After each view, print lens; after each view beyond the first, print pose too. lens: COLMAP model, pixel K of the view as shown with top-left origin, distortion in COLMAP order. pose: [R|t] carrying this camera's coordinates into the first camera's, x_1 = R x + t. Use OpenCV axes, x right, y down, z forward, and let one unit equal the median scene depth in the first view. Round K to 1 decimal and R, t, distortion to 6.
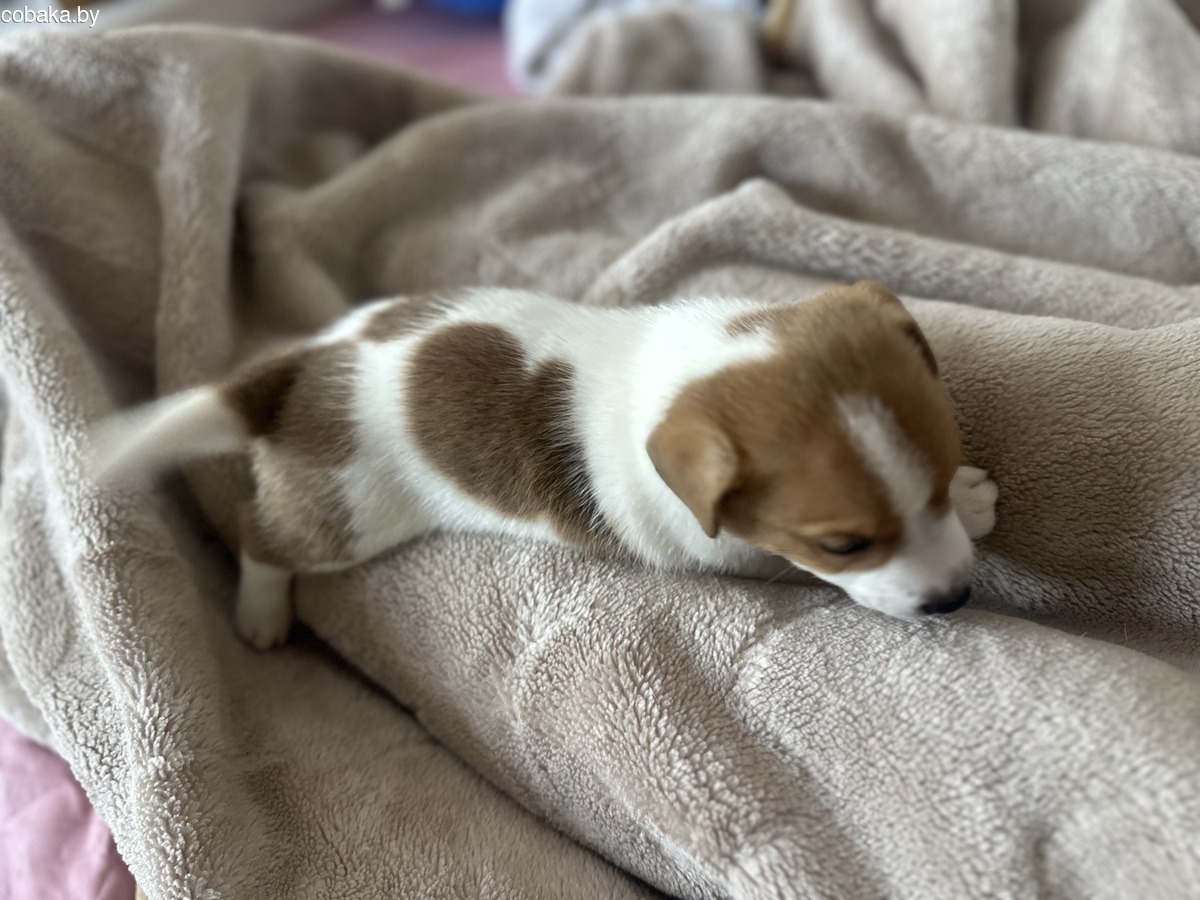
lens RADIAL K [[849.1, 0, 600.0], [0, 849.1, 450.0], [0, 0, 1]] dist [-0.025968, 0.001385]
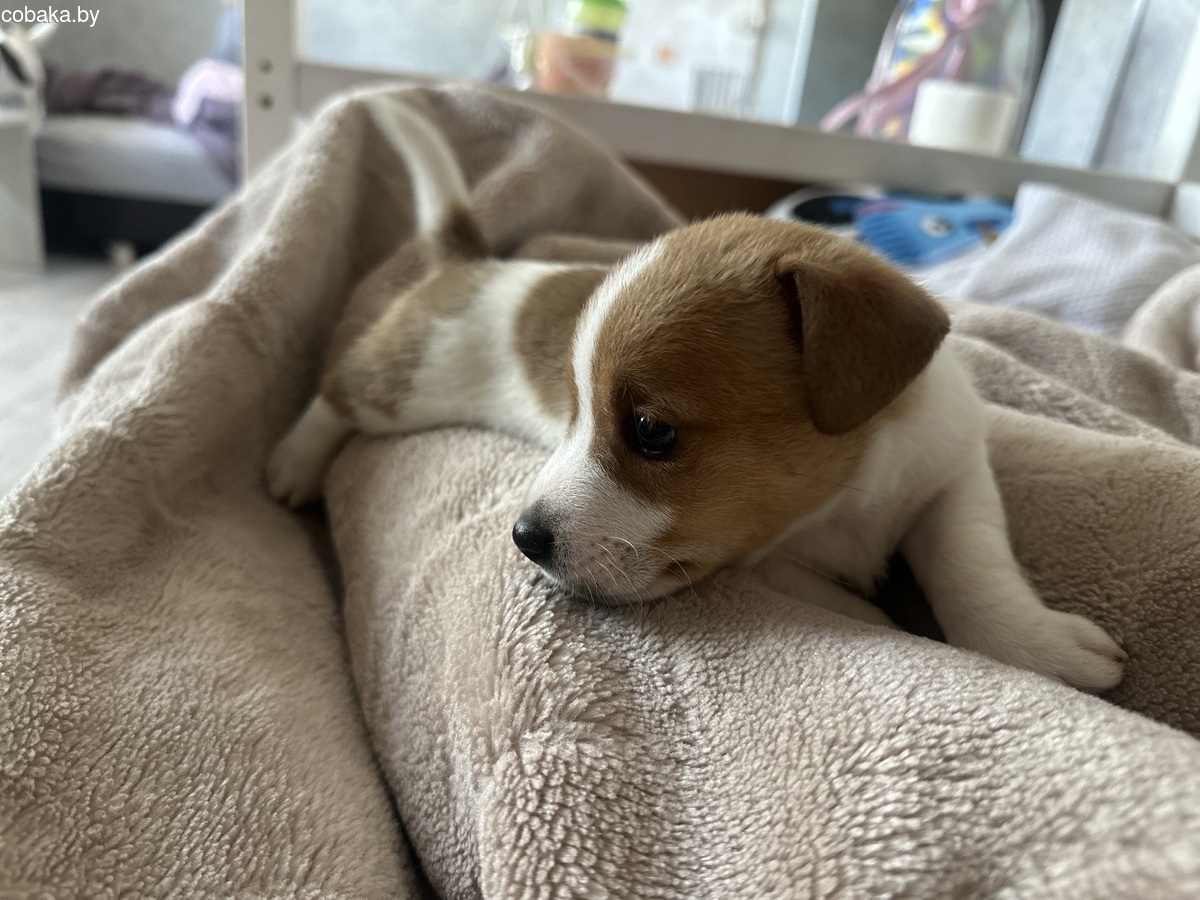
lens RADIAL K [[851.9, 0, 600.0], [0, 851.9, 450.0], [0, 0, 1]] dist [0.001374, -0.066190]
pose [[0.835267, 0.409894, -0.366491, 0.301935], [-0.529337, 0.779784, -0.334275, 0.411426], [0.148767, 0.473207, 0.868300, 0.263749]]
